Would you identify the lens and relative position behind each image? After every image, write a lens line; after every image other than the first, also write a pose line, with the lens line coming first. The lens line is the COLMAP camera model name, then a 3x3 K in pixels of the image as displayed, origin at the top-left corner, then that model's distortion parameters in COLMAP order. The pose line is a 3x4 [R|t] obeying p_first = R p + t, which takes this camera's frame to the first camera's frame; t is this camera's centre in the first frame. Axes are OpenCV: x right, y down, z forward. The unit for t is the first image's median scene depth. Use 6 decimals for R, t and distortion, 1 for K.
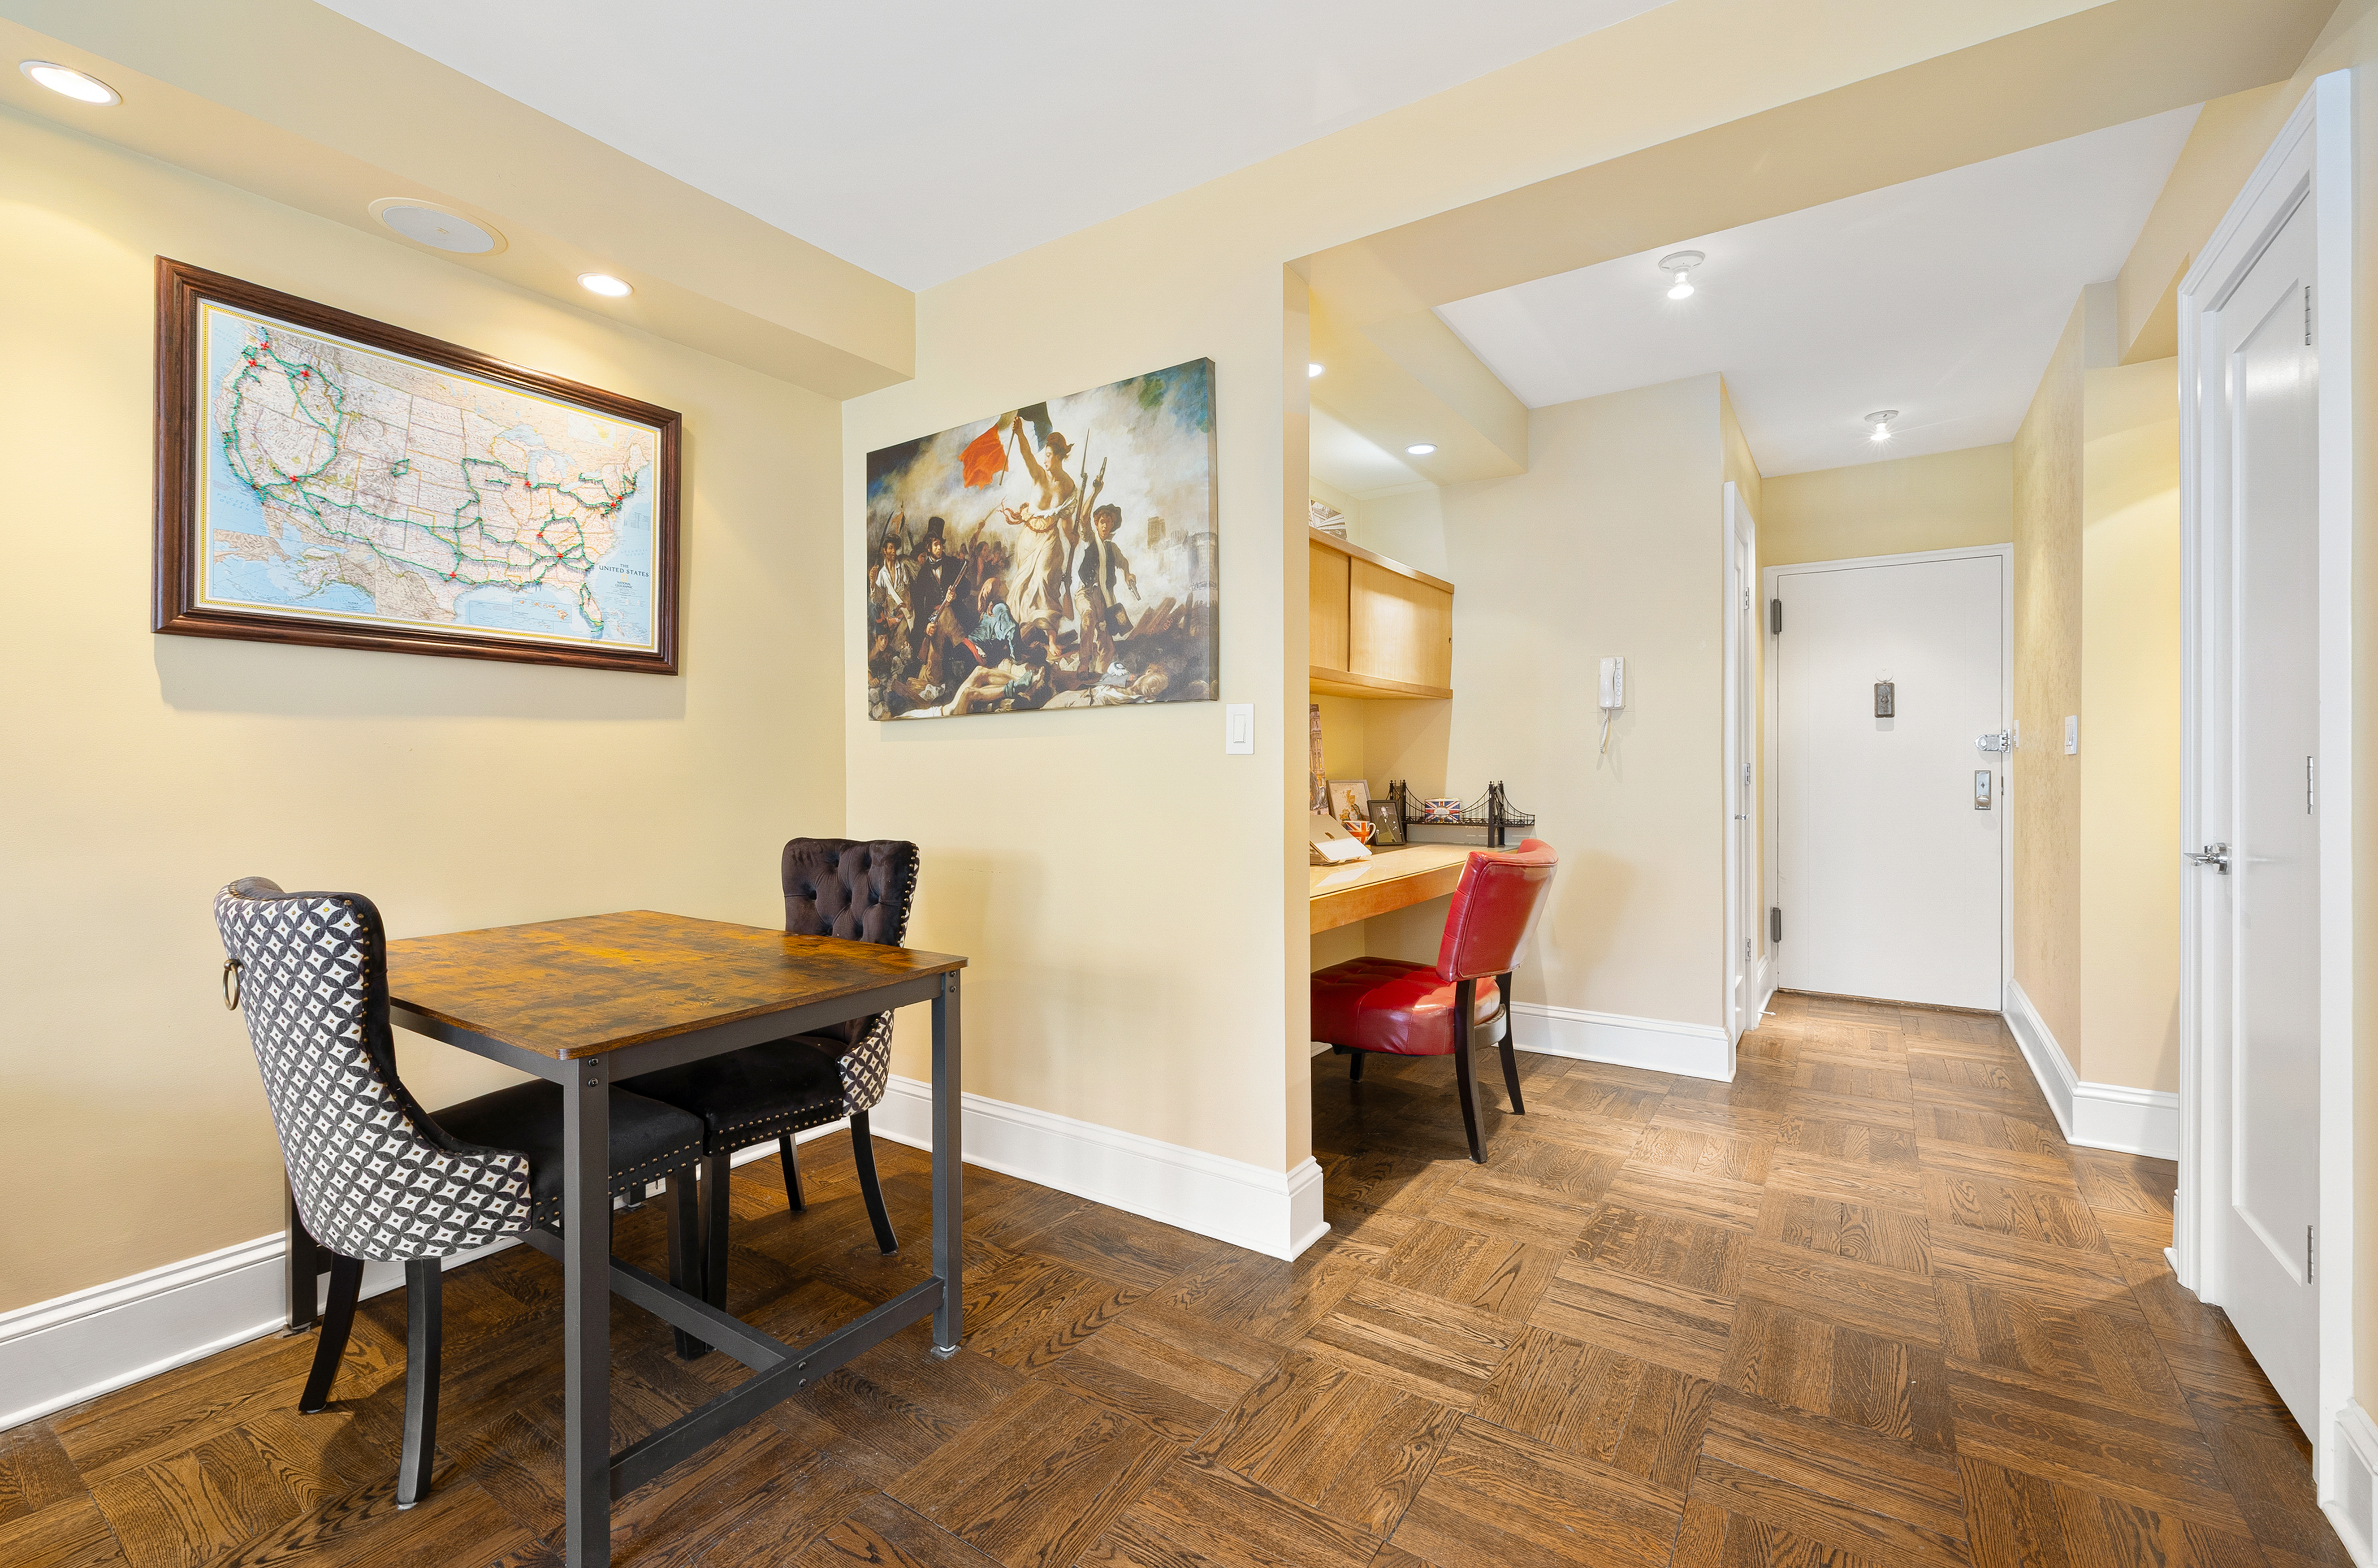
lens RADIAL K [[1007.8, 0, 1199.1], [0, 1007.8, 776.9], [0, 0, 1]] dist [-0.002781, 0.000385]
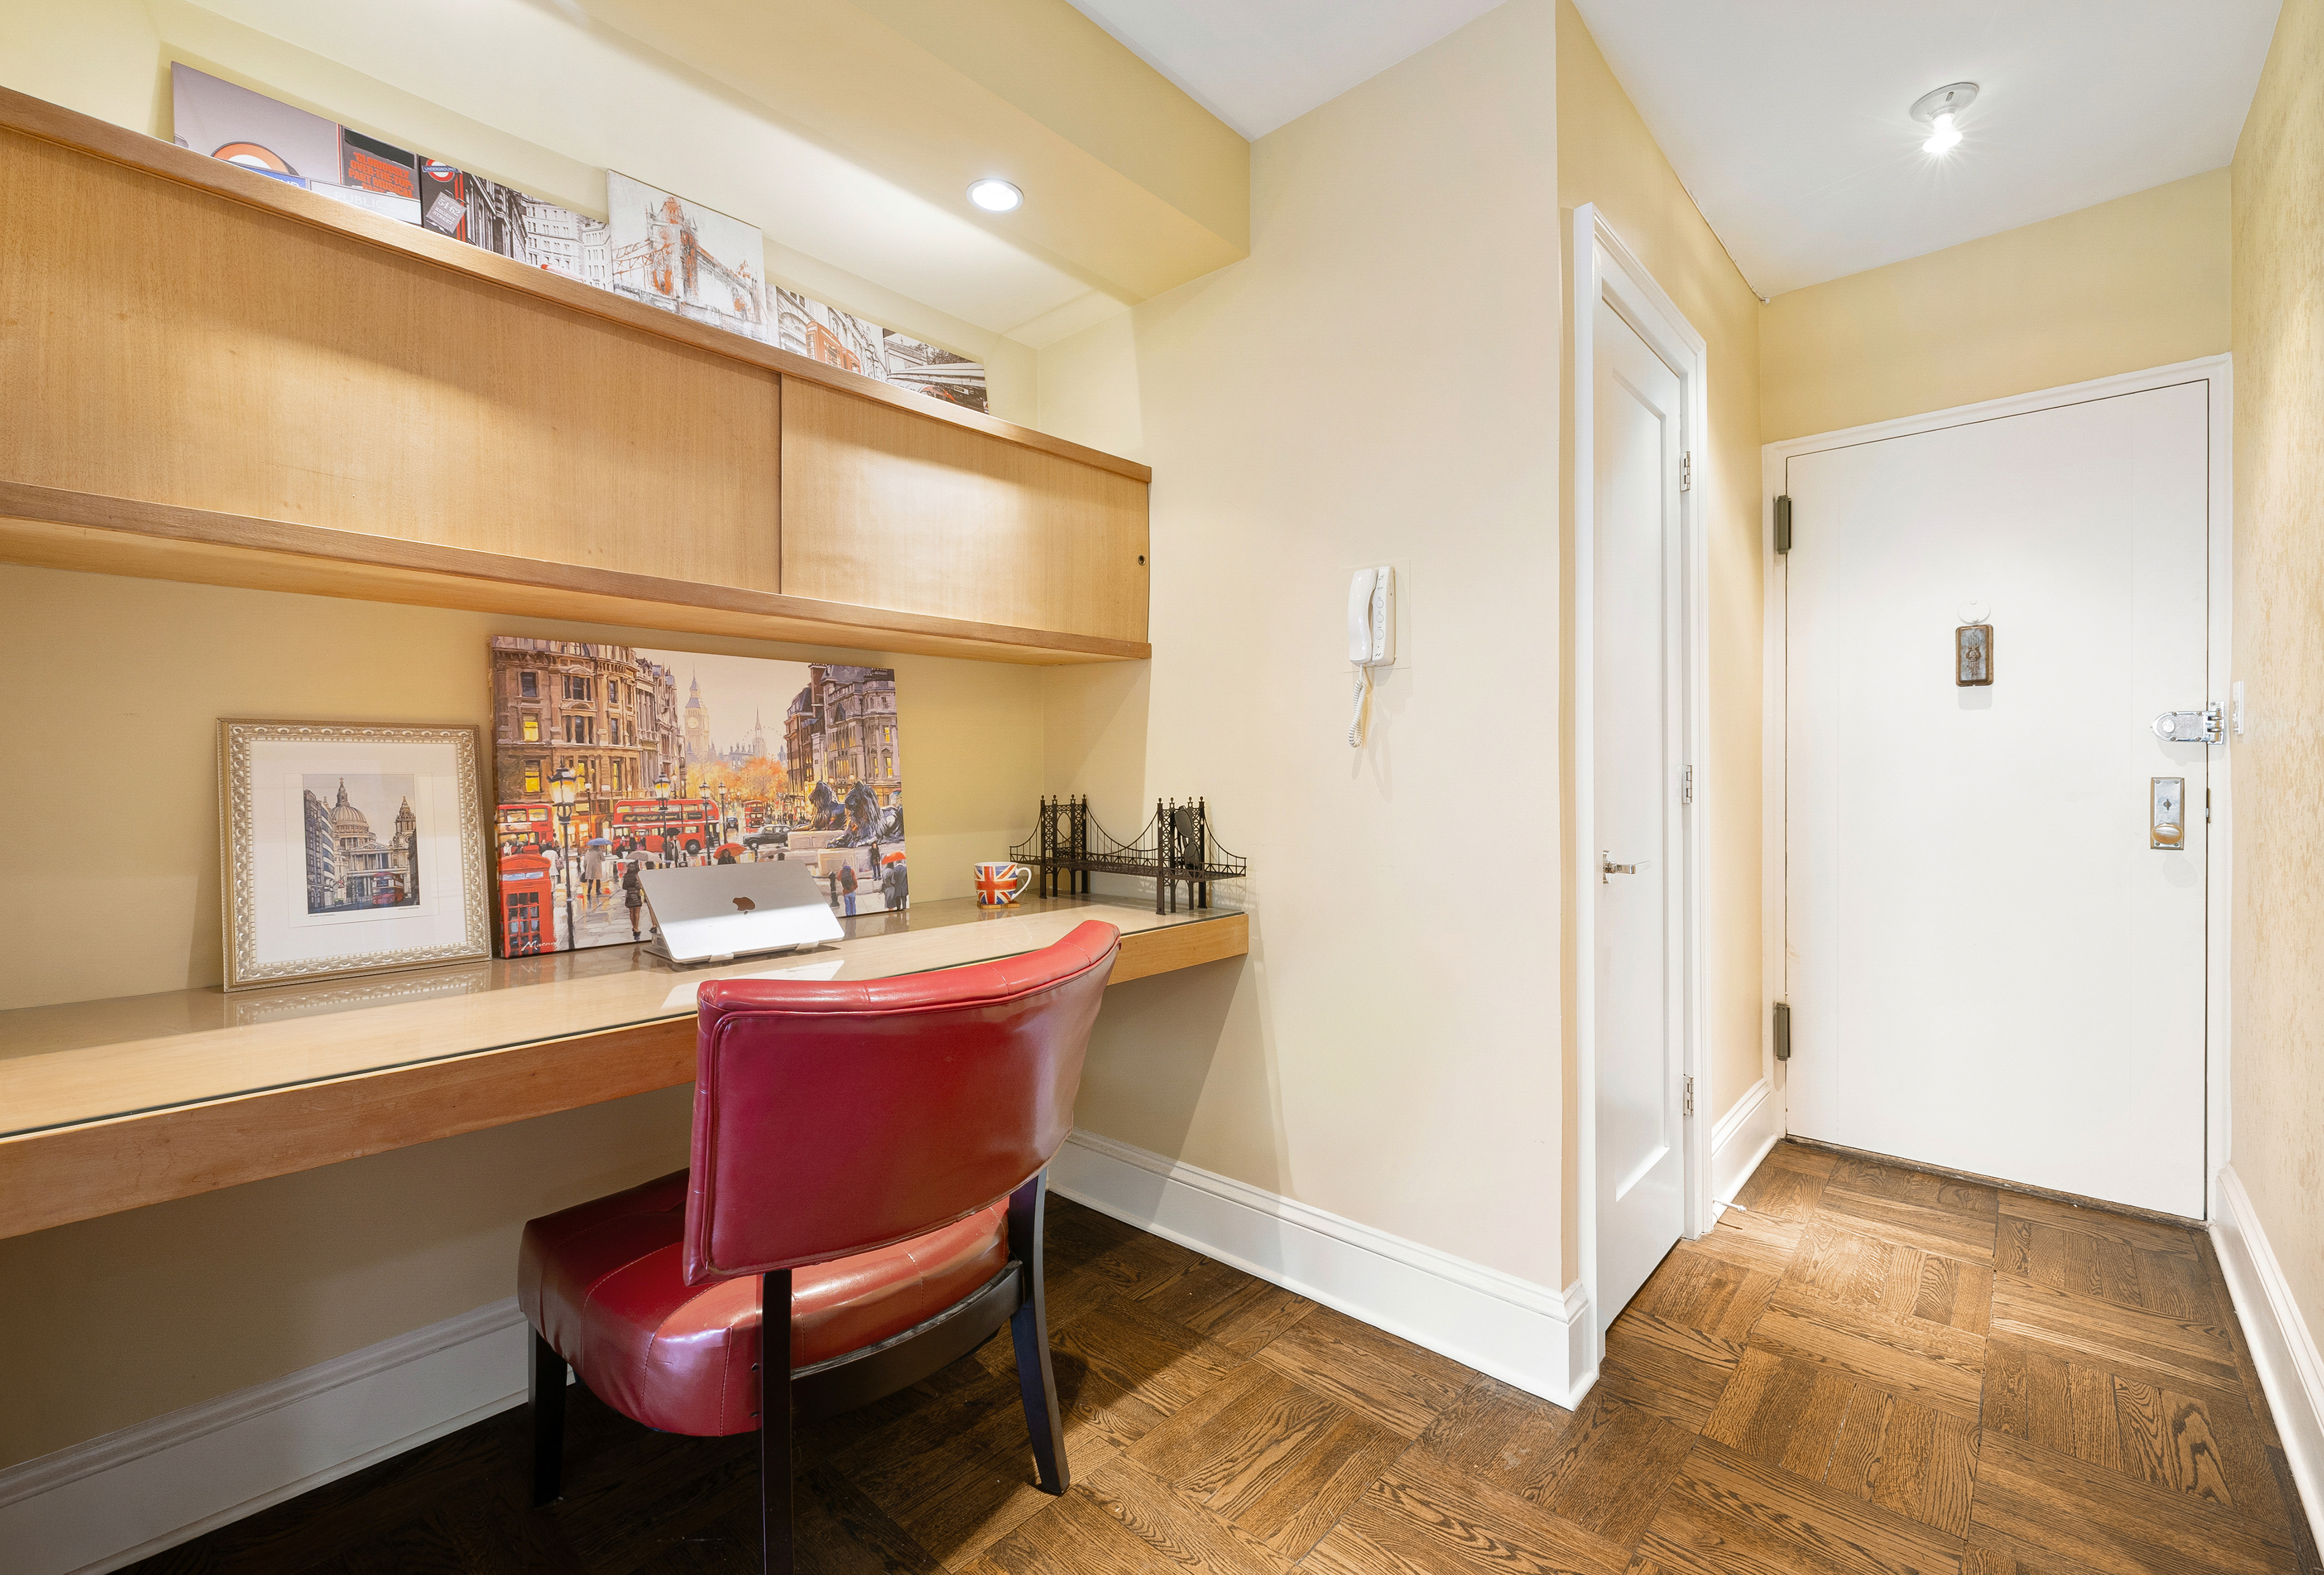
lens RADIAL K [[985.1, 0, 1156.4], [0, 985.1, 783.4], [0, 0, 1]] dist [-0.002781, 0.000385]
pose [[0.988995, 0.000387, -0.147948, 0.502641], [-0.000063, 0.999998, 0.002195, -0.007127], [0.147949, -0.002161, 0.988993, 0.624444]]
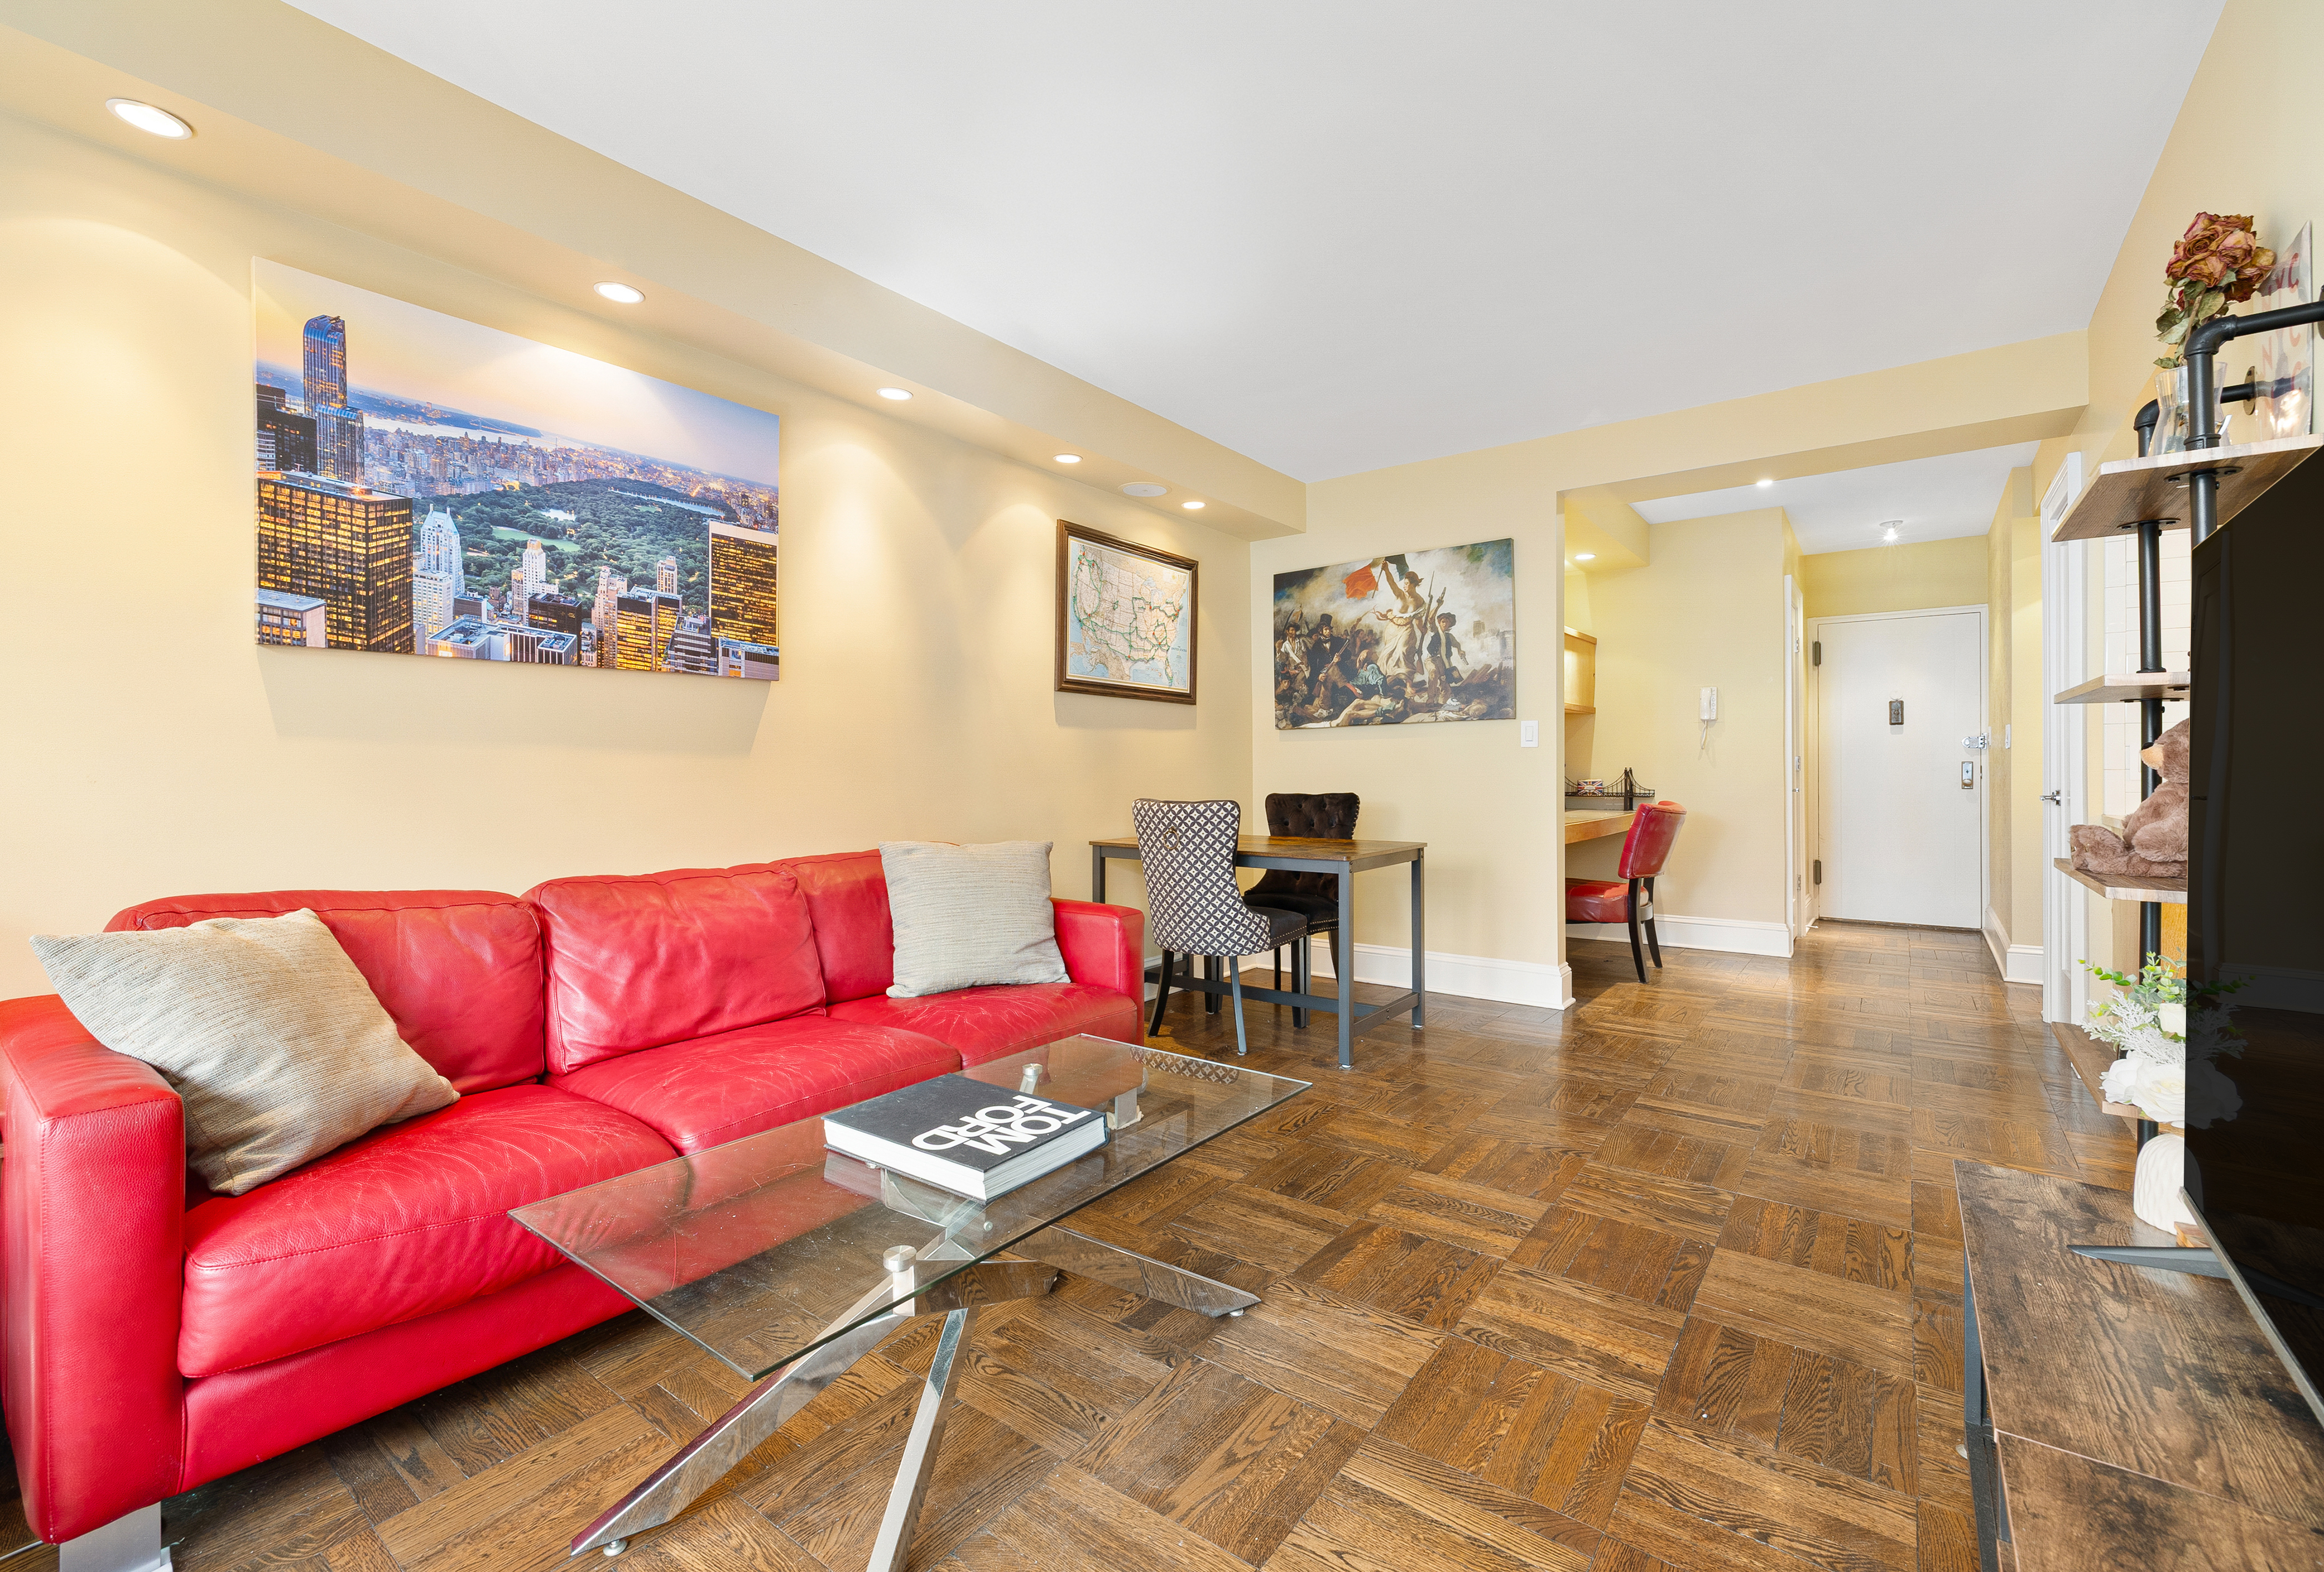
lens RADIAL K [[985.1, 0, 1161.0], [0, 985.1, 775.3], [0, 0, 1]] dist [-0.002781, 0.000385]
pose [[0.998140, 0.000404, -0.060960, -0.454317], [-0.000777, 0.999981, -0.006094, 0.035764], [0.060957, 0.006130, 0.998122, -0.752552]]
